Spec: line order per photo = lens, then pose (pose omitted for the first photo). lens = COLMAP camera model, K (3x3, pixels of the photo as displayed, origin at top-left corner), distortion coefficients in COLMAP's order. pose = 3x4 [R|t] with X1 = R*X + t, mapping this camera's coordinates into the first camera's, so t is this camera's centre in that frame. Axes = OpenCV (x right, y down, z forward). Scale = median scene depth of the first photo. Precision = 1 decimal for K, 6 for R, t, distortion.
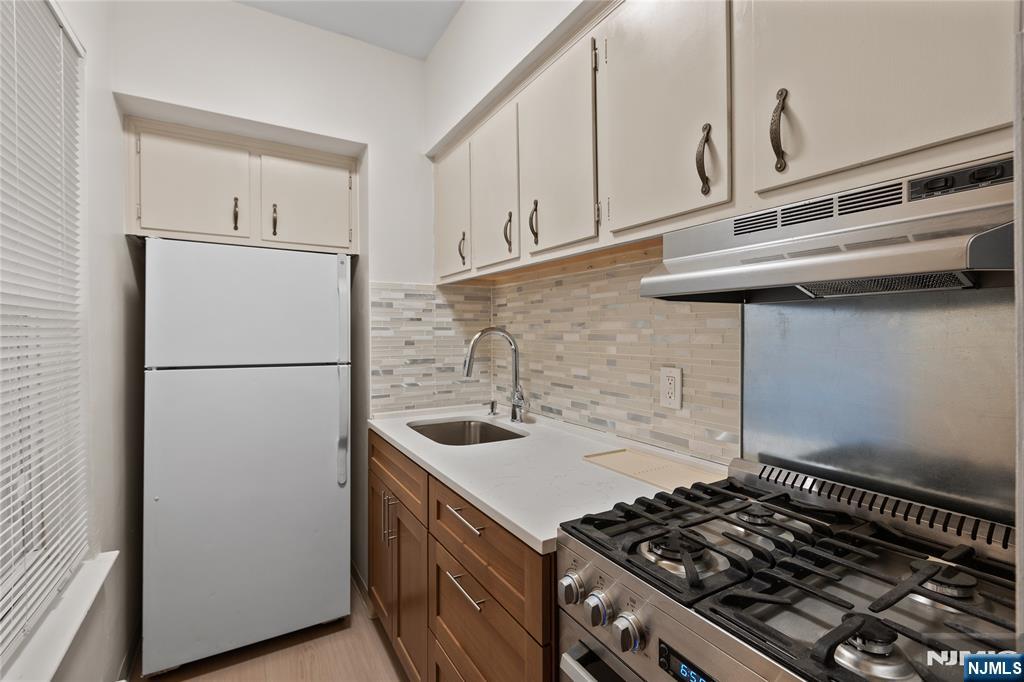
lens RADIAL K [[457.7, 0, 511.9], [0, 457.7, 332.0], [0, 0, 1]] dist [-0.001617, -0.000366]
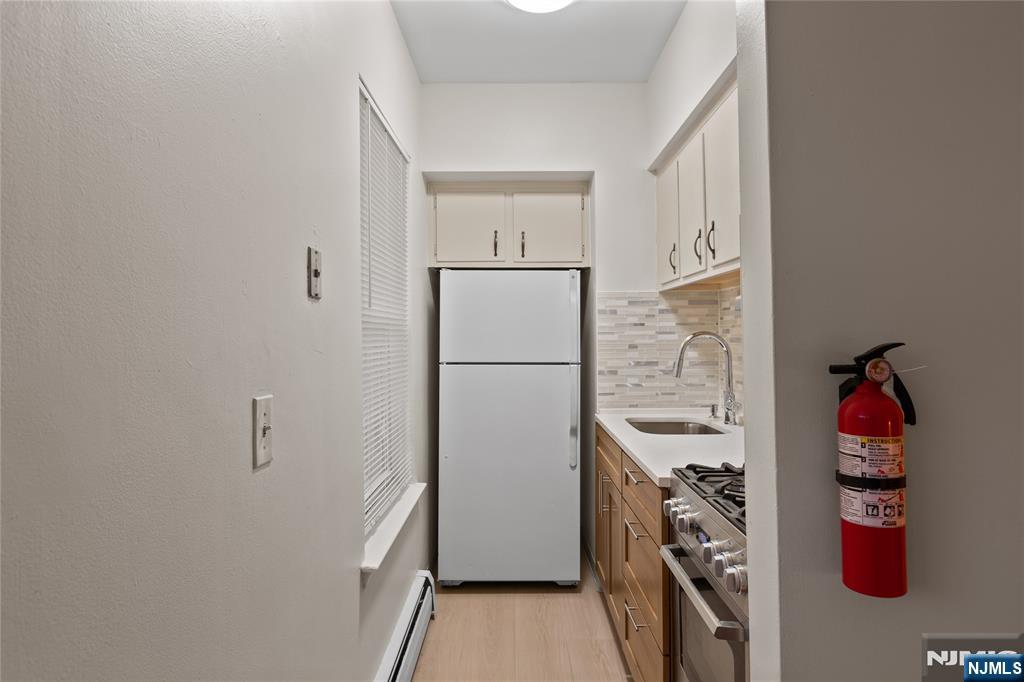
lens RADIAL K [[633.8, 0, 532.6], [0, 633.8, 318.4], [0, 0, 1]] dist [-0.001893, -0.000177]
pose [[0.870881, -0.016889, -0.491204, 0.331547], [0.003804, 0.999611, -0.027626, -0.001920], [0.491479, 0.022191, 0.870607, -0.456108]]
